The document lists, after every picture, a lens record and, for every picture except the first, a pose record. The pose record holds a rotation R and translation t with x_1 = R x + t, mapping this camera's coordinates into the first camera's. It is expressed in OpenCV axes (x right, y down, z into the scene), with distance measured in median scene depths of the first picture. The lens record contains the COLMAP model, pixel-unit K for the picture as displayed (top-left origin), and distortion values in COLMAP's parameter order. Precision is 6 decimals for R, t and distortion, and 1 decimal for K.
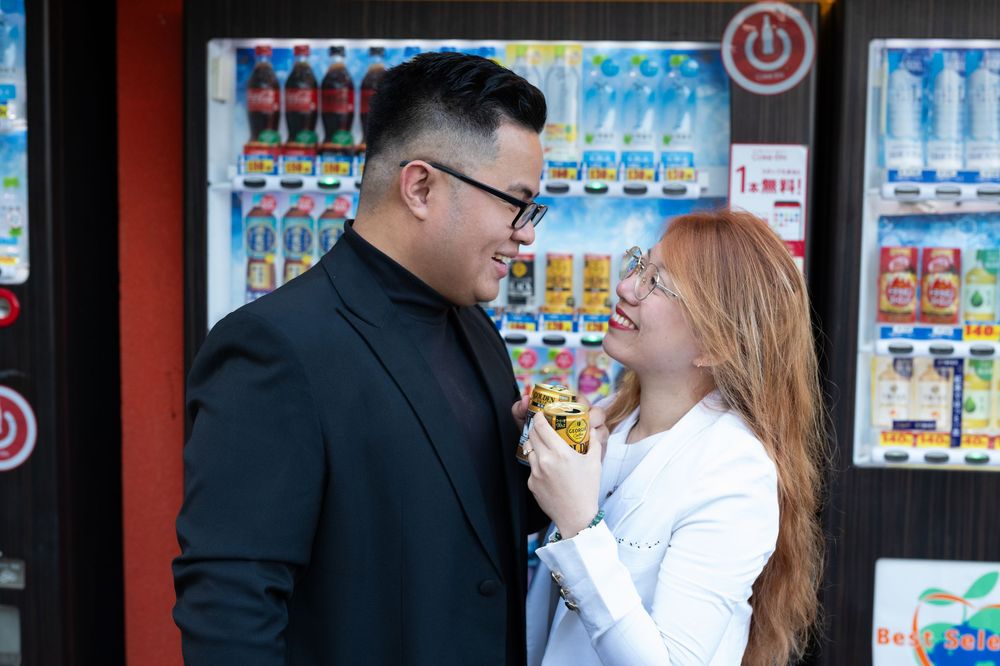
lens RADIAL K [[1365.0, 0, 500.0], [0, 1365.0, 333.0], [0, 0, 1]] dist [0.001145, -0.152231]
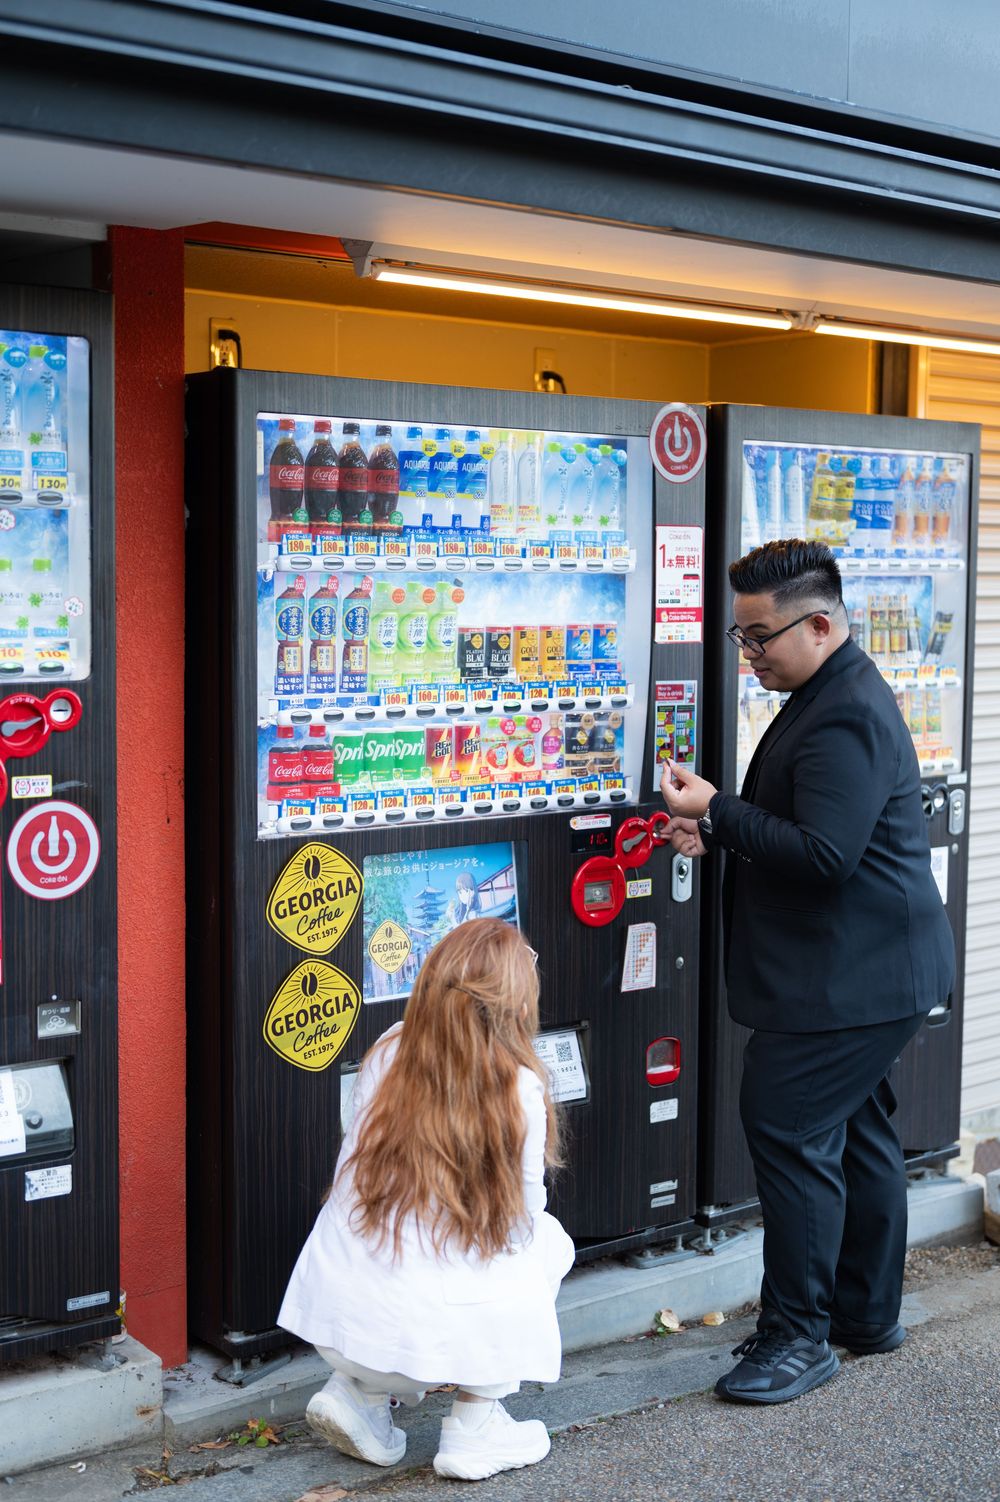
lens RADIAL K [[2050.2, 0, 500.0], [0, 2050.2, 751.0], [0, 0, 1]] dist [0.001145, -0.152231]
pose [[0.706134, -0.077048, 0.703874, -1.128447], [0.069793, 0.996795, 0.039095, -0.024919], [-0.704630, 0.021519, 0.709249, -0.127259]]
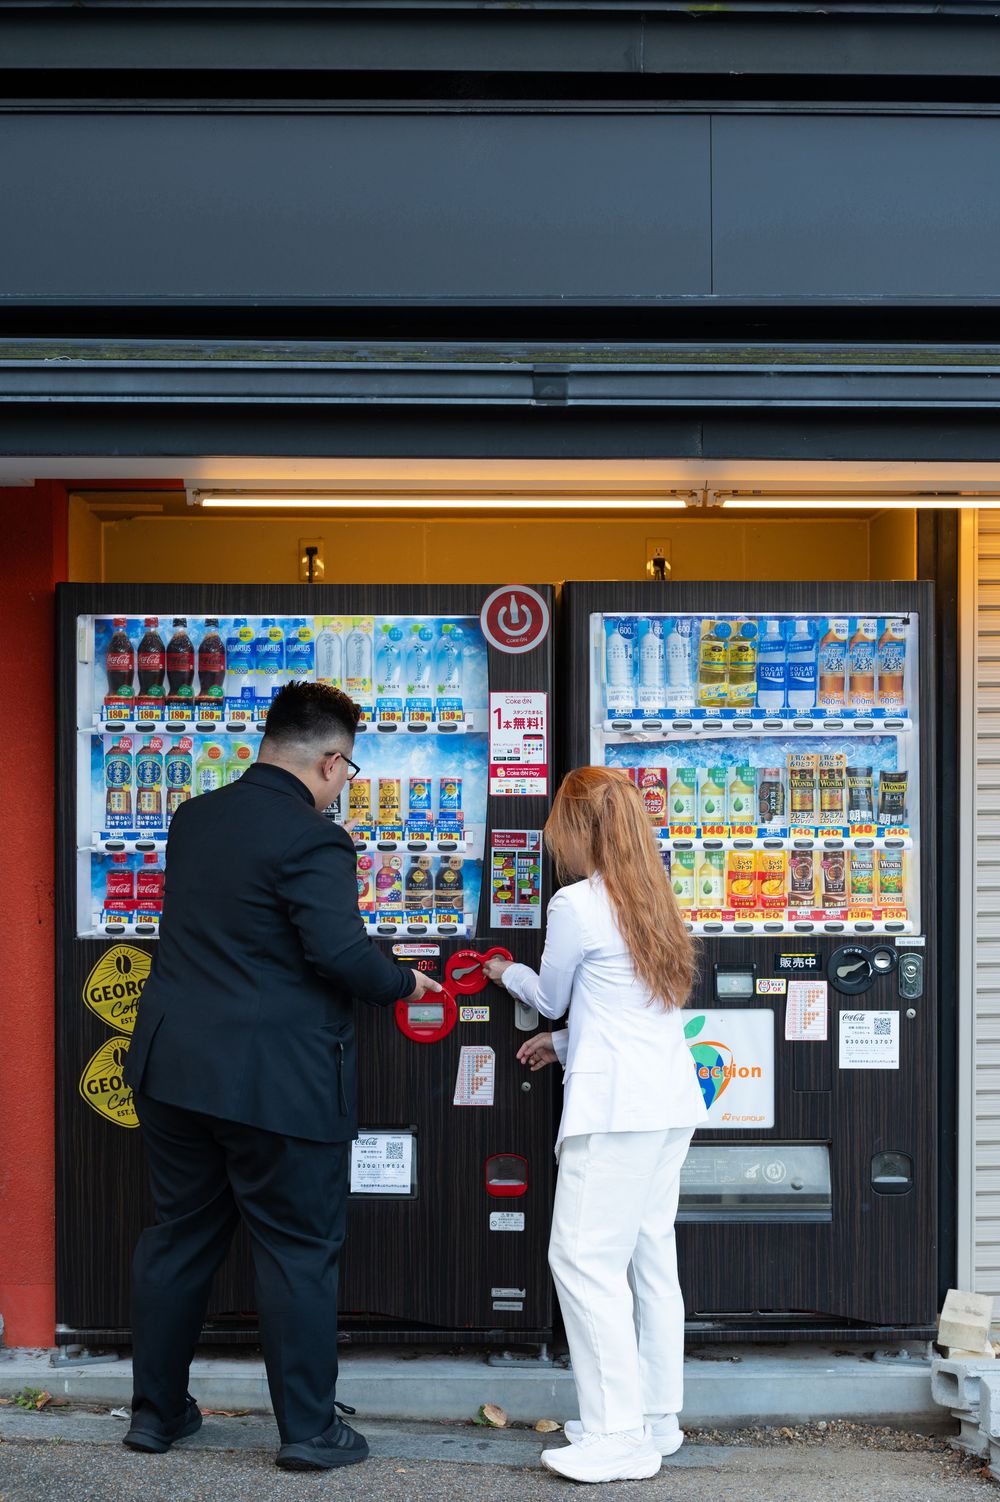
lens RADIAL K [[2050.2, 0, 500.0], [0, 2050.2, 751.0], [0, 0, 1]] dist [0.001145, -0.152231]
pose [[0.993440, -0.017567, 0.112997, -0.042262], [0.028289, 0.995170, -0.094003, 0.100362], [-0.110799, 0.096583, 0.989139, -0.916214]]
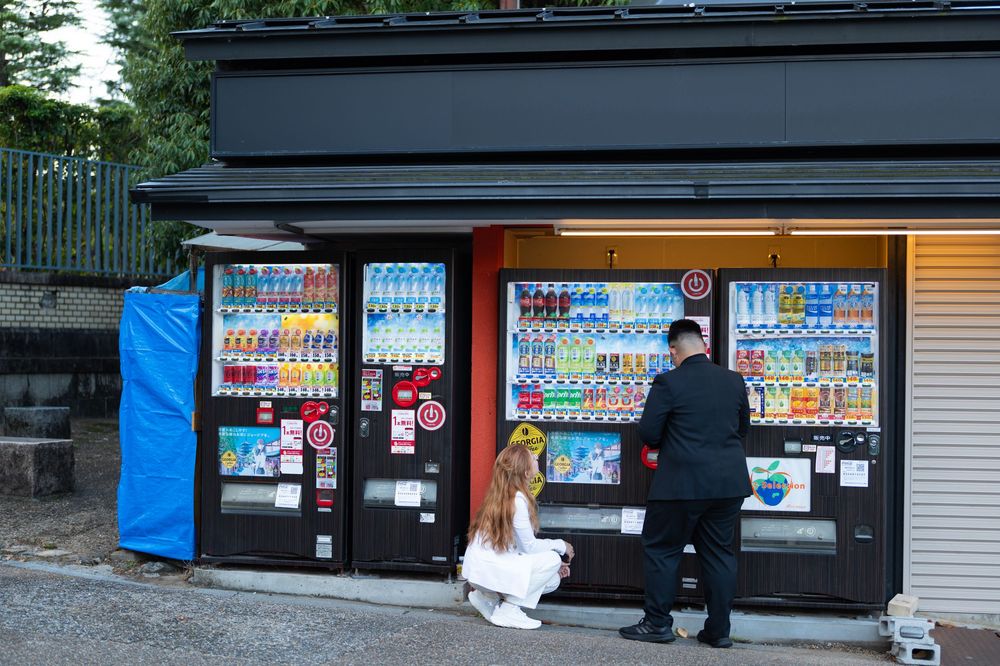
lens RADIAL K [[1365.0, 0, 500.0], [0, 1365.0, 333.0], [0, 0, 1]] dist [0.001145, -0.152231]
pose [[0.996523, -0.005675, -0.083121, 0.014796], [-0.004025, 0.993234, -0.116062, 0.240665], [0.083217, 0.115993, 0.989758, -1.939129]]
